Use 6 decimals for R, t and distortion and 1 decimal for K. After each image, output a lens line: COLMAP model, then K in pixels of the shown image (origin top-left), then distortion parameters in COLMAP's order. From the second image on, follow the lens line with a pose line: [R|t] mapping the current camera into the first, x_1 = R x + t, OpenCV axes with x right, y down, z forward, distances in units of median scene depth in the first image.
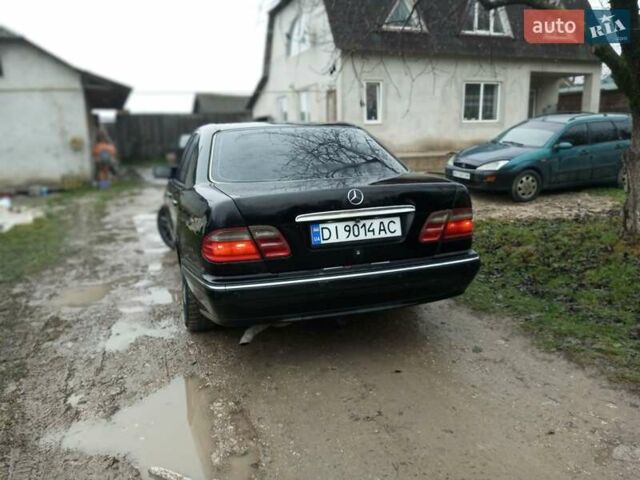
lens RADIAL K [[497.5, 0, 319.2], [0, 497.5, 237.6], [0, 0, 1]] dist [0.065267, -0.118831]
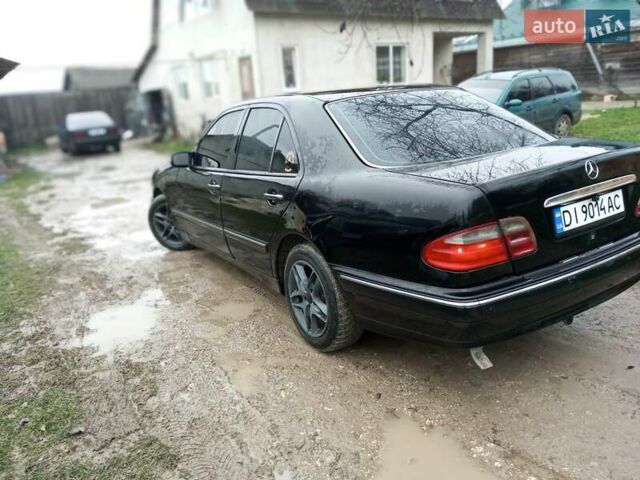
lens RADIAL K [[497.5, 0, 315.7], [0, 497.5, 242.1], [0, 0, 1]] dist [0.065267, -0.118831]
pose [[0.970590, -0.113811, 0.212138, -0.238606], [0.099677, 0.992097, 0.076208, -0.030900], [-0.219135, -0.052821, 0.974264, 0.126189]]
